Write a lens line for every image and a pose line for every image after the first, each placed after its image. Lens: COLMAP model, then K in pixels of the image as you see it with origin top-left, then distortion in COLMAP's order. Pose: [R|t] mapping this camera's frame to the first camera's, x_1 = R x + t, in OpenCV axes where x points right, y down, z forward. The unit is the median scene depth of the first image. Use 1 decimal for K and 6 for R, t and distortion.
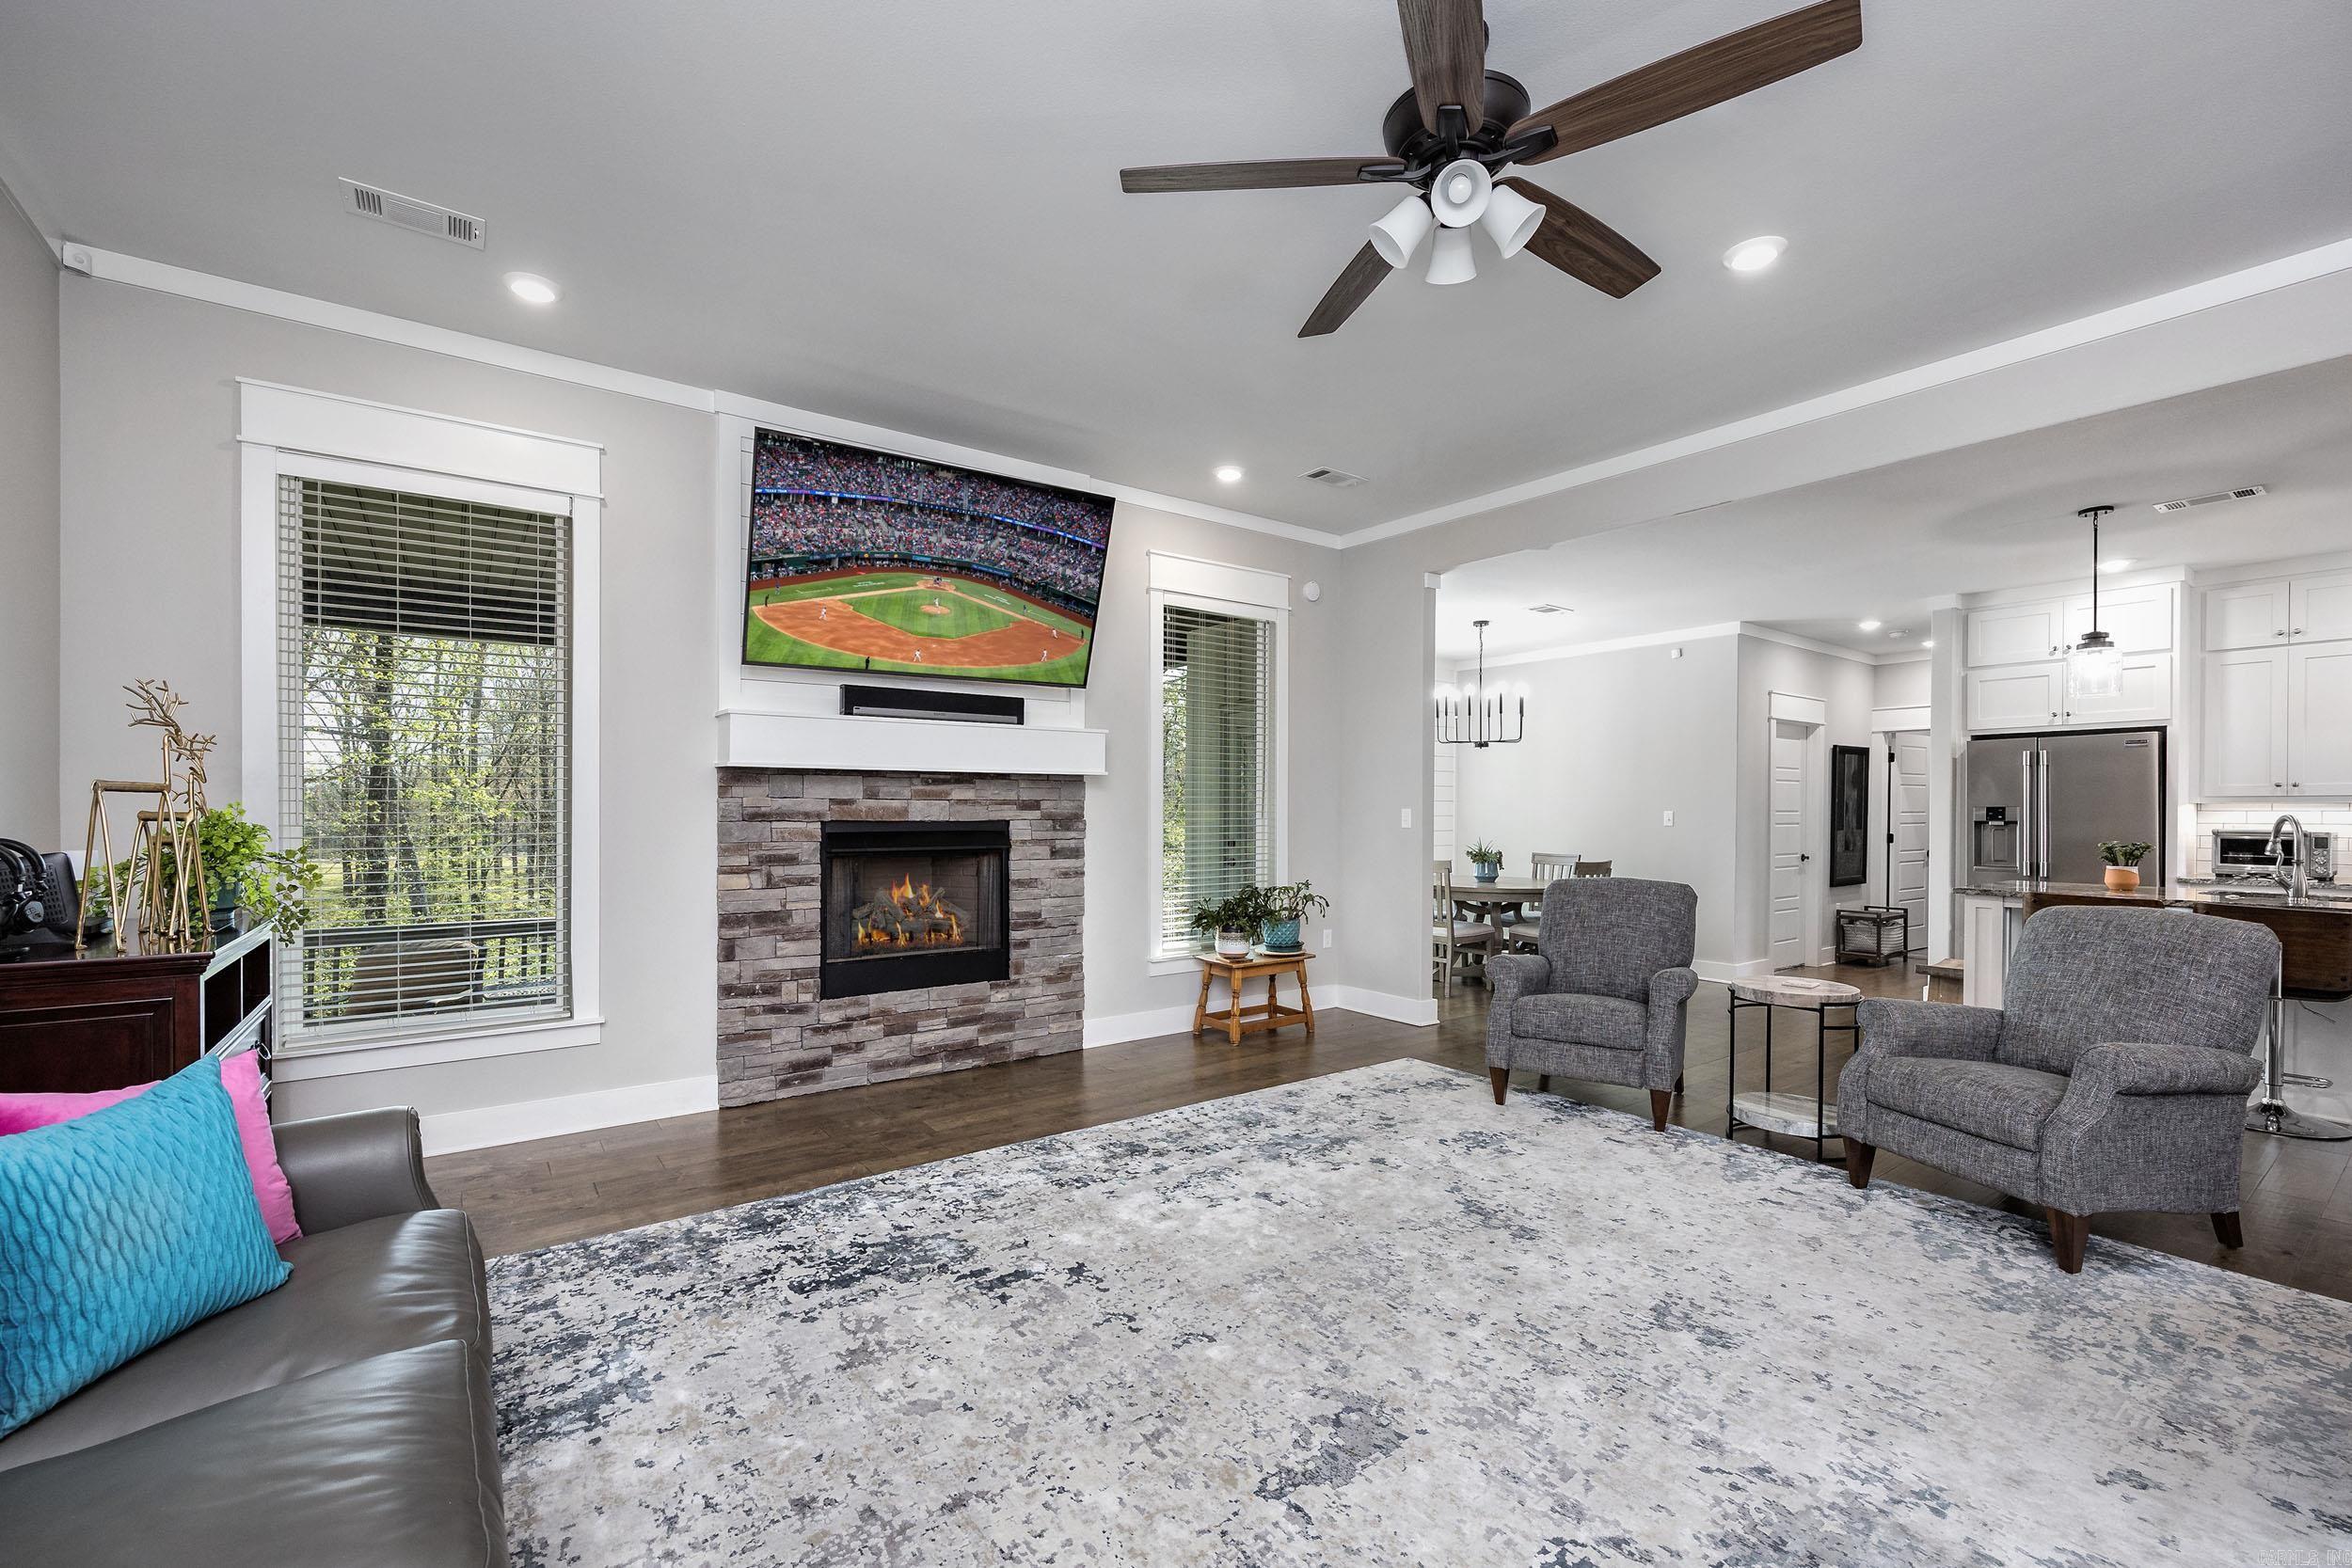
lens RADIAL K [[1034.3, 0, 1157.8], [0, 1034.3, 811.9], [0, 0, 1]] dist [0.002700, -0.001218]
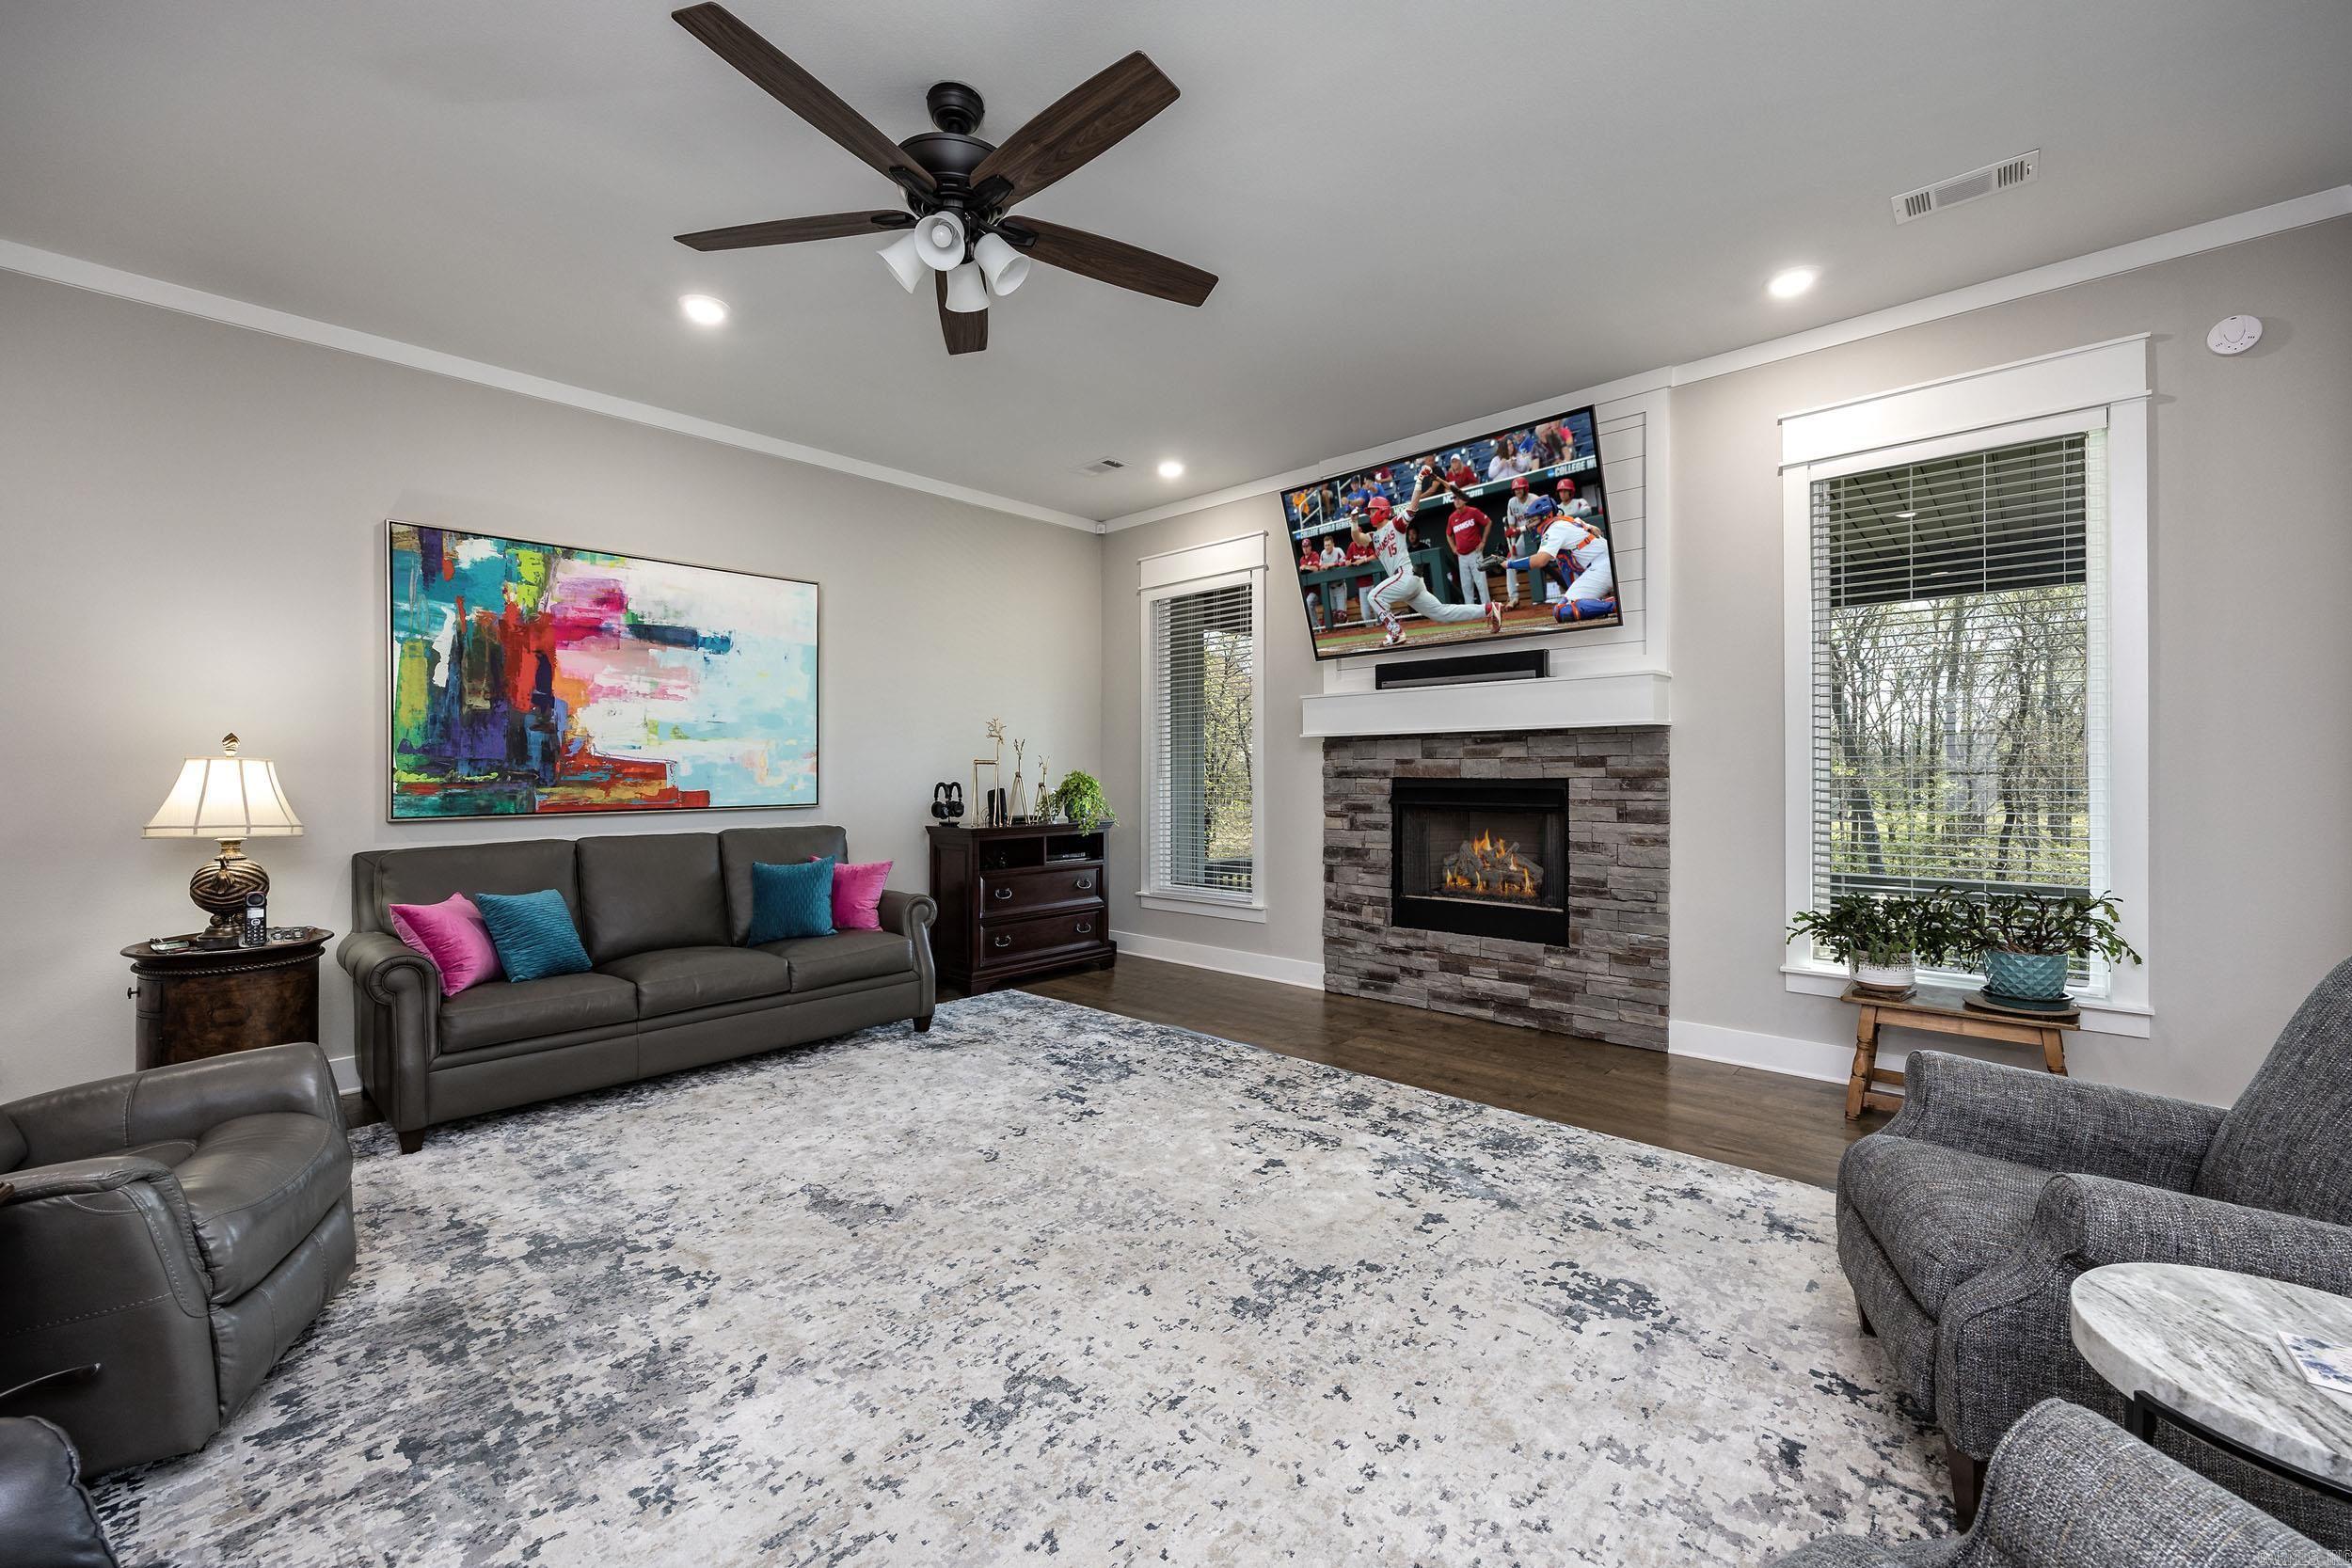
lens RADIAL K [[944.6, 0, 1184.3], [0, 944.6, 759.6], [0, 0, 1]] dist [-0.006289, 0.000419]
pose [[0.178992, -0.018424, -0.983678, 0.718378], [-0.000430, 0.999823, -0.018804, 0.008636], [0.983850, 0.003789, 0.178953, 0.567375]]
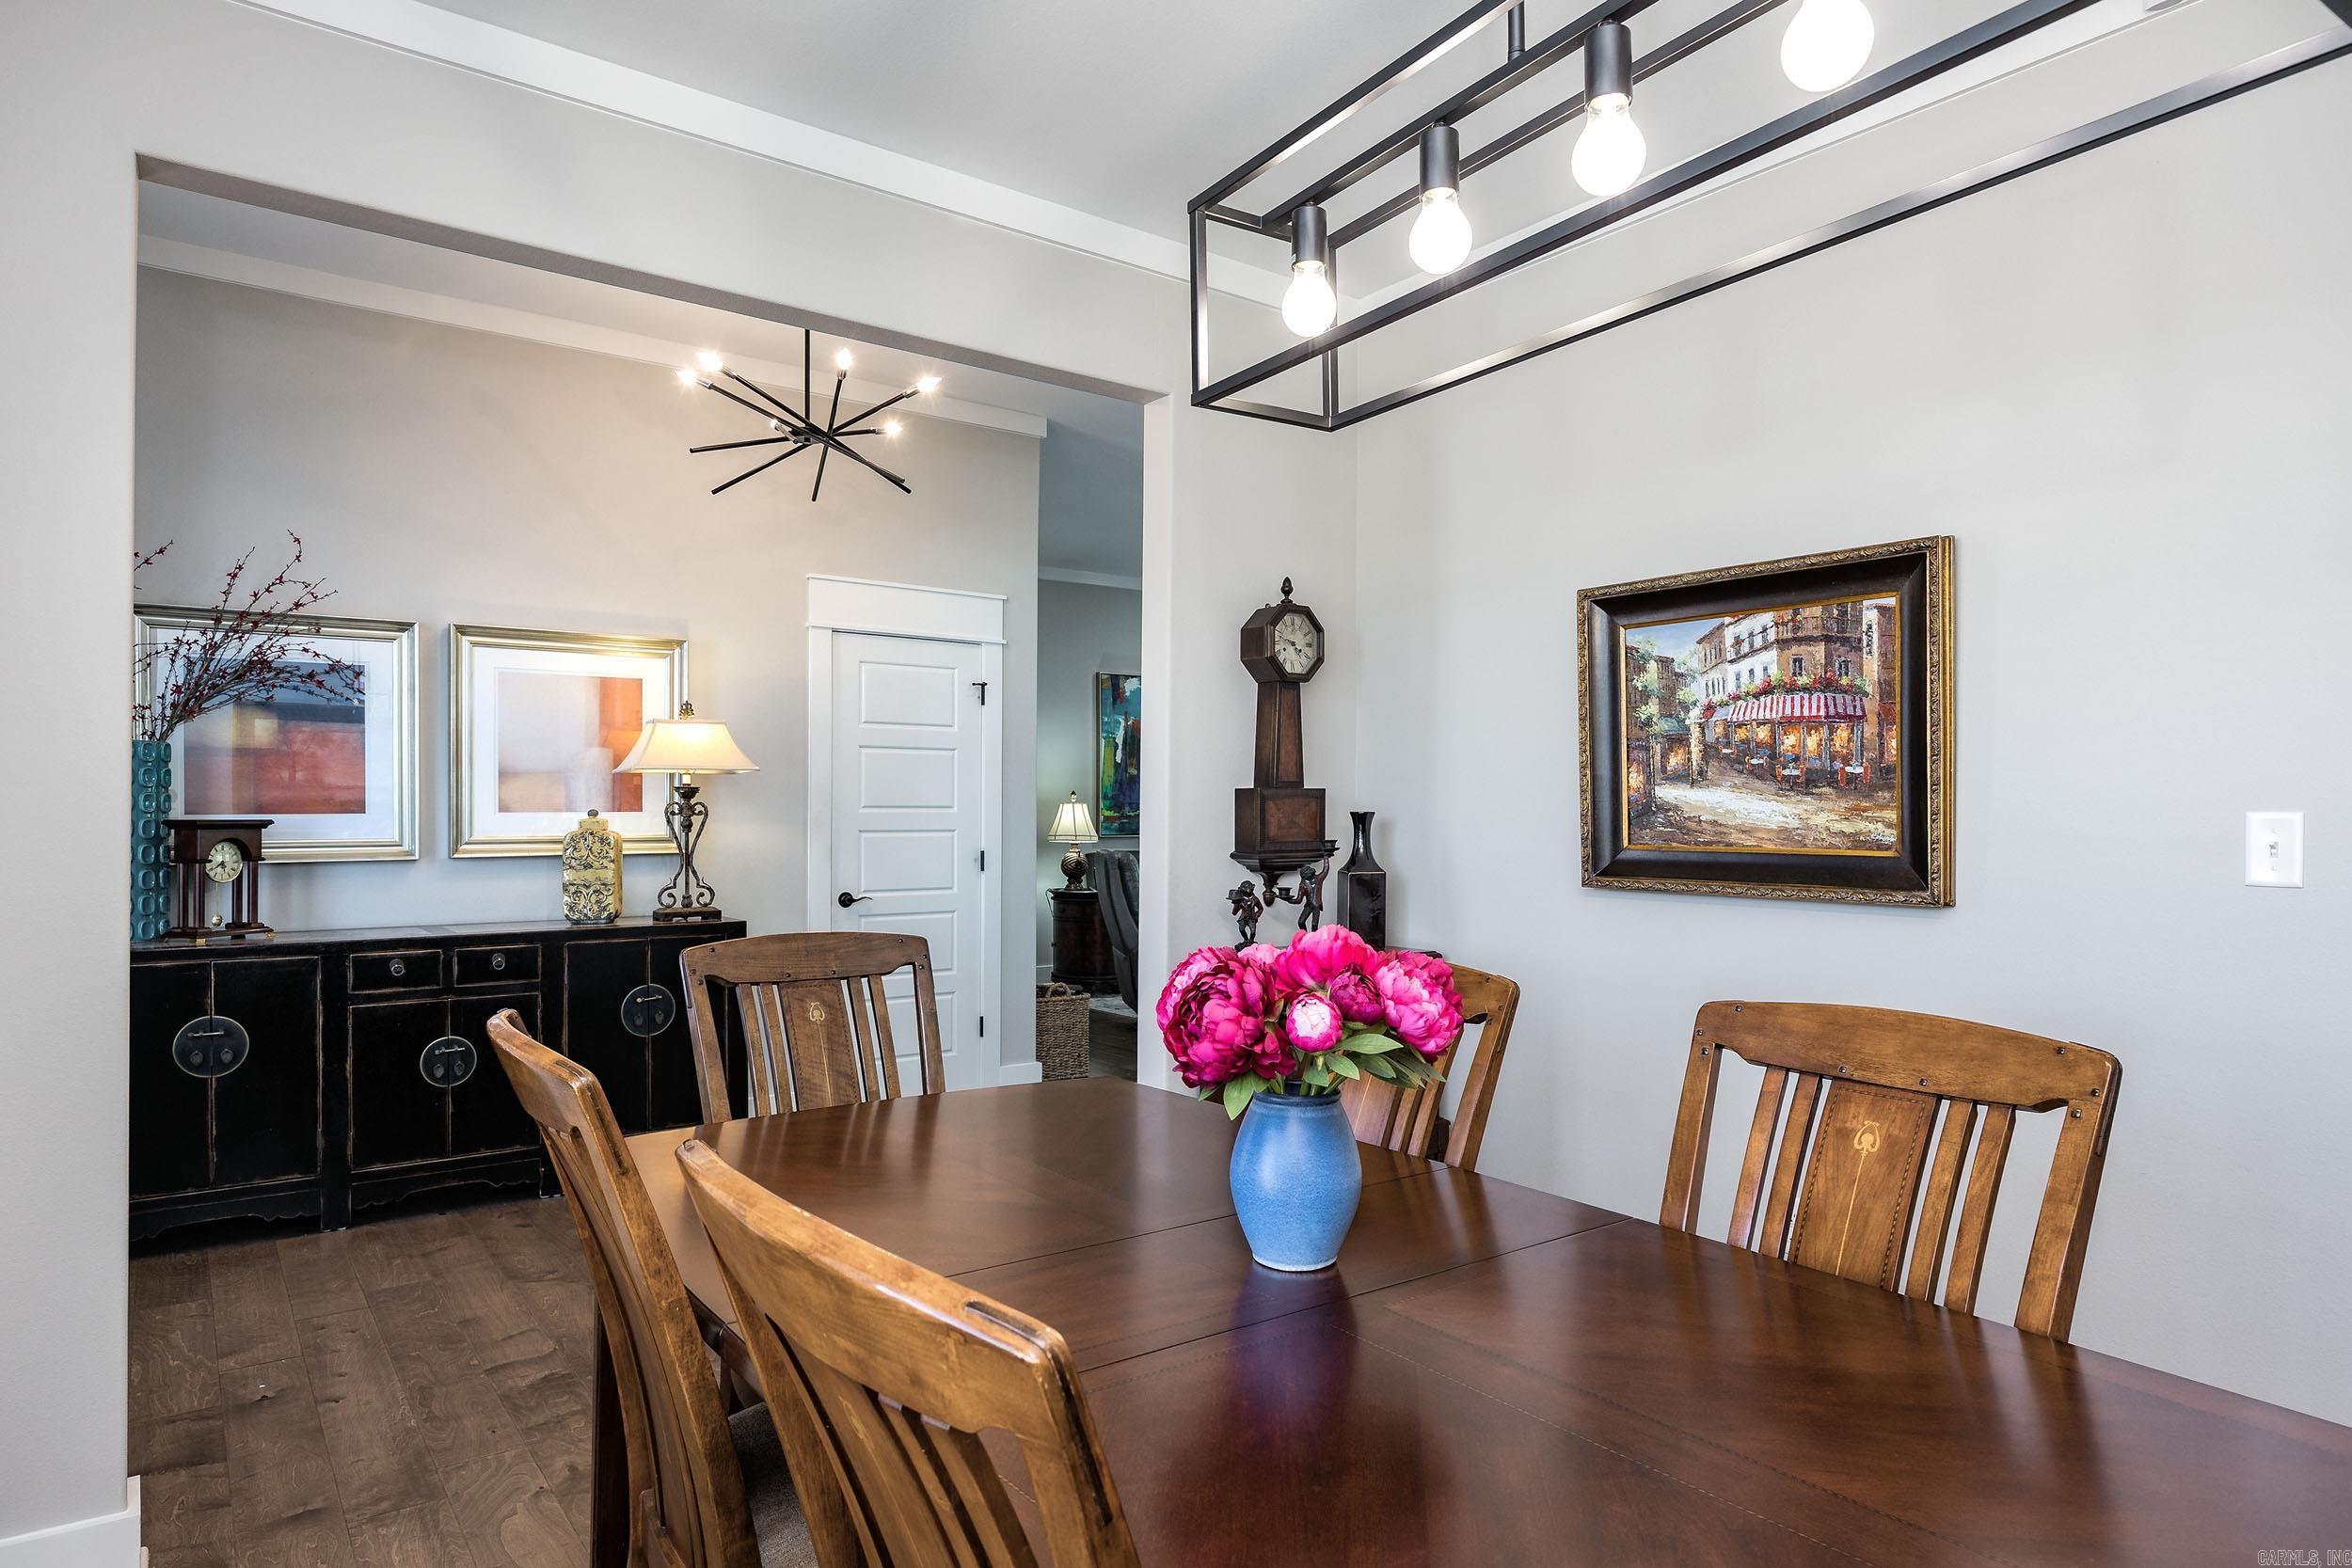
lens RADIAL K [[1310.7, 0, 1163.8], [0, 1310.7, 837.0], [0, 0, 1]] dist [-0.007652, -0.000602]
pose [[-0.015868, 0.016622, -0.999736, 1.967366], [-0.010137, 0.999808, 0.016785, 0.011962], [0.999823, 0.010401, -0.015696, 0.143865]]
